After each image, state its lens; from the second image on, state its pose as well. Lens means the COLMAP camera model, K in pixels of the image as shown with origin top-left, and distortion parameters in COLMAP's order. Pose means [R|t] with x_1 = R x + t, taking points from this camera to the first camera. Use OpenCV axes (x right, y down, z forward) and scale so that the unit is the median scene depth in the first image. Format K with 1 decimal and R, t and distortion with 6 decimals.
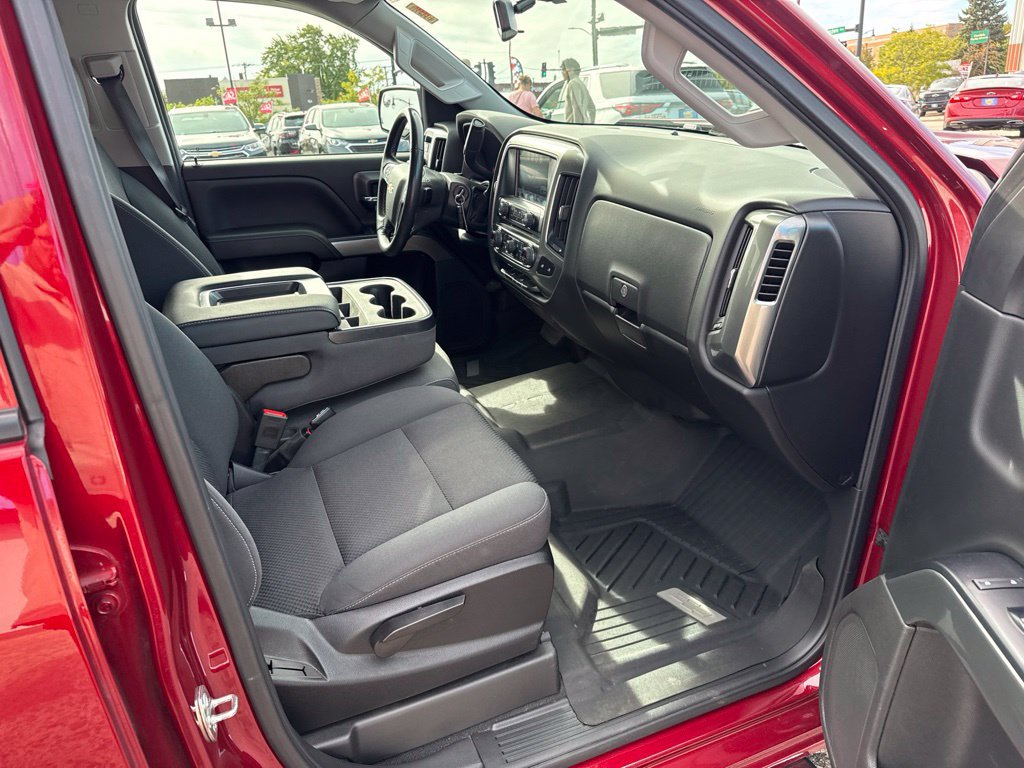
lens RADIAL K [[717.1, 0, 506.4], [0, 717.1, 393.2], [0, 0, 1]] dist [0.031569, -0.036344]
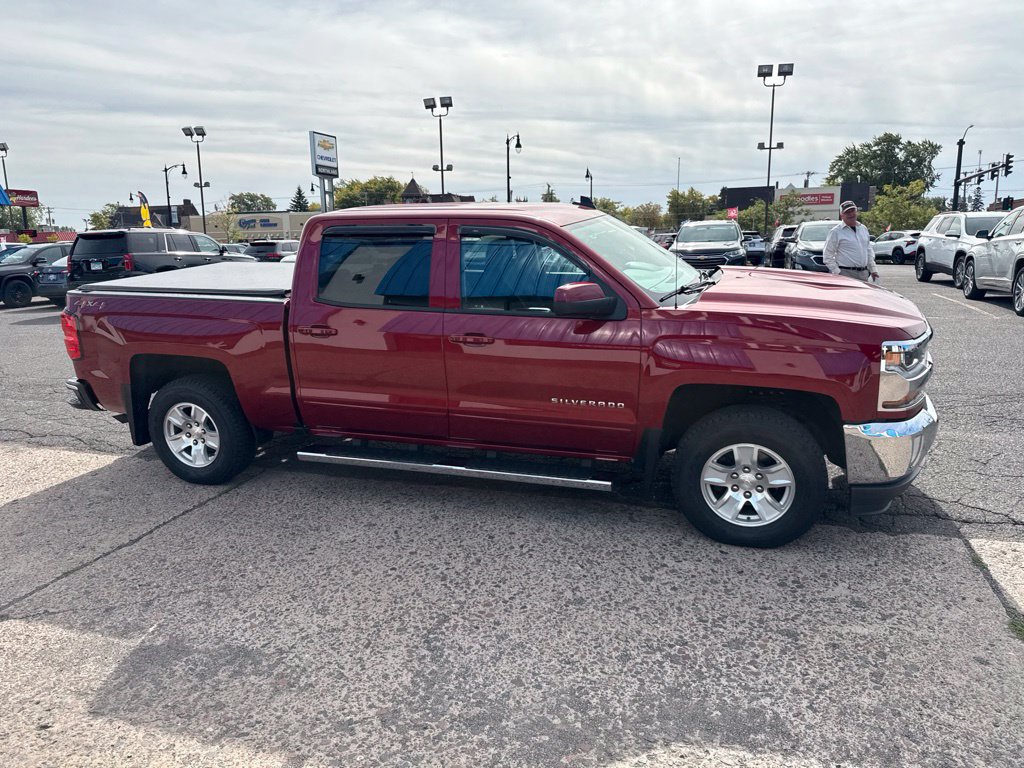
lens RADIAL K [[717.1, 0, 510.2], [0, 717.1, 386.3], [0, 0, 1]] dist [0.031569, -0.036344]
pose [[0.757963, 0.173333, -0.628847, 0.038663], [-0.257243, 0.965346, -0.043977, 0.008075], [0.599432, 0.195099, 0.776285, -0.034319]]
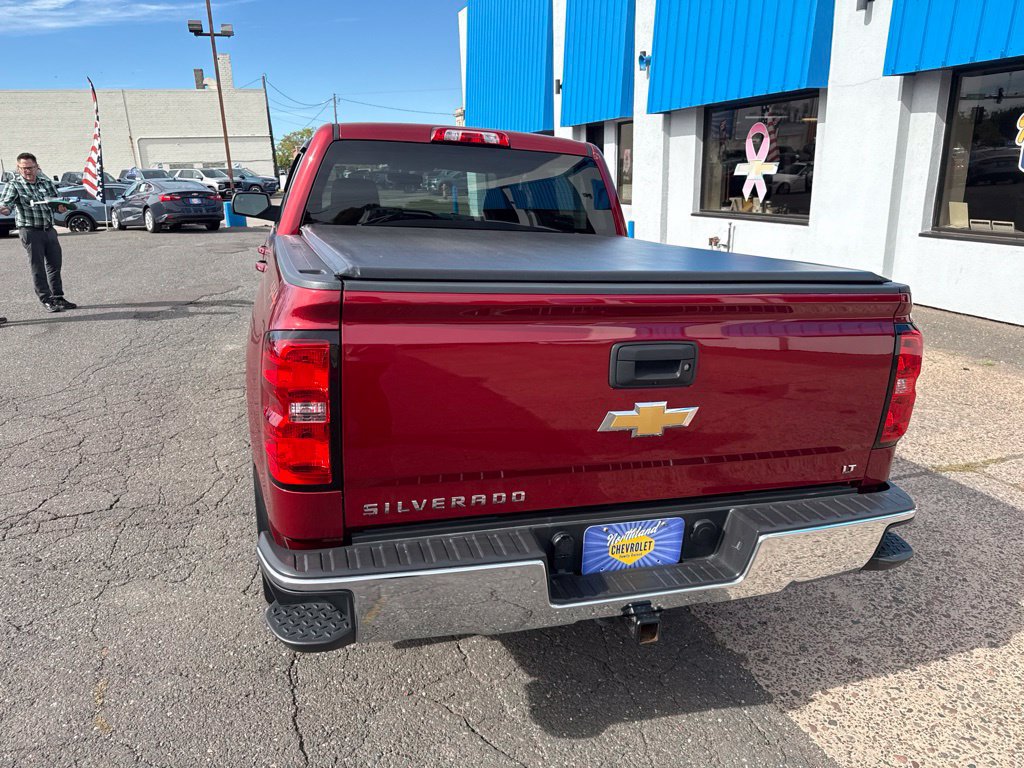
lens RADIAL K [[717.1, 0, 517.6], [0, 717.1, 380.8], [0, 0, 1]] dist [0.031569, -0.036344]
pose [[0.069082, -0.225605, 0.971767, -0.079133], [0.376183, 0.908076, 0.184076, -0.001207], [-0.923966, 0.352846, 0.147600, 0.007411]]
